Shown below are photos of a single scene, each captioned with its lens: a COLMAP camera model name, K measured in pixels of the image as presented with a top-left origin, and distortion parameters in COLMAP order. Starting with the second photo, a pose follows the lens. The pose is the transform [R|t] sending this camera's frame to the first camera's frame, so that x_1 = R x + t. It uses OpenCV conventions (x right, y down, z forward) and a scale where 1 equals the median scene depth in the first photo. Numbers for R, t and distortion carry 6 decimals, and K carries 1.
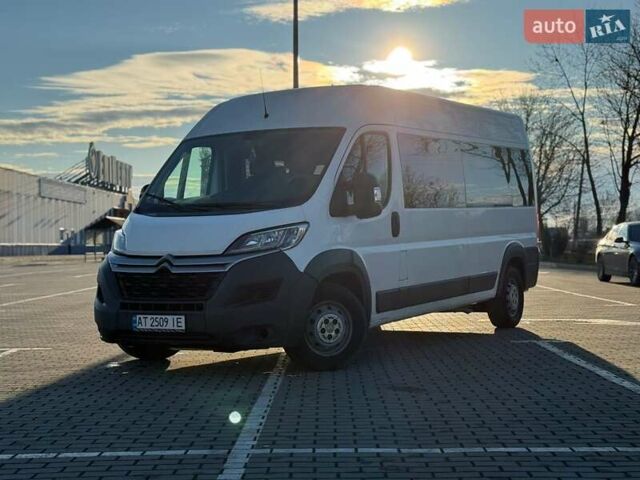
lens RADIAL K [[1011.0, 0, 320.0], [0, 1011.0, 240.0], [0, 0, 1]] dist [0.006822, 0.026896]
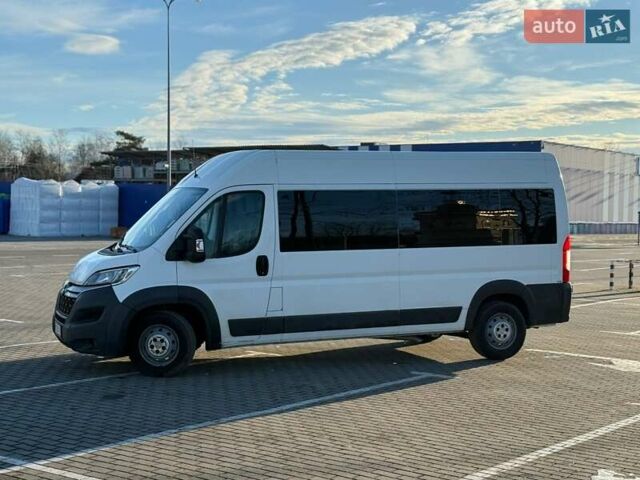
lens RADIAL K [[1011.0, 0, 320.0], [0, 1011.0, 240.0], [0, 0, 1]] dist [0.006822, 0.026896]
pose [[0.794997, 0.037123, -0.605477, 0.913779], [-0.019273, 0.999168, 0.035955, -0.095666], [0.606307, -0.016915, 0.795050, 0.073859]]
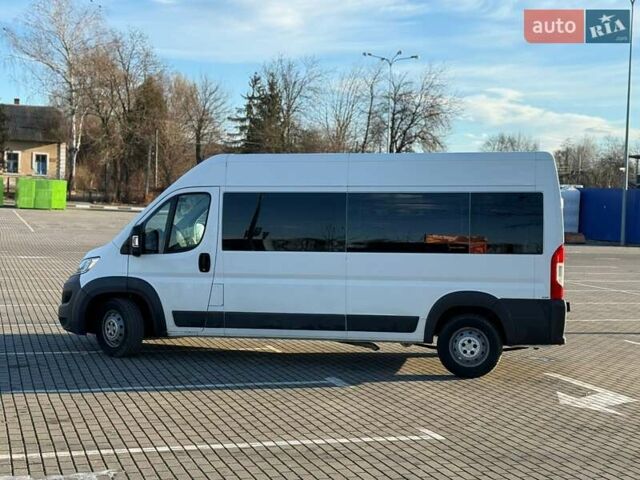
lens RADIAL K [[1011.0, 0, 320.0], [0, 1011.0, 240.0], [0, 0, 1]] dist [0.006822, 0.026896]
pose [[0.332041, 0.052989, -0.941775, 1.419562], [-0.029578, 0.998515, 0.045753, -0.113376], [0.942801, 0.012664, 0.333115, 0.741669]]
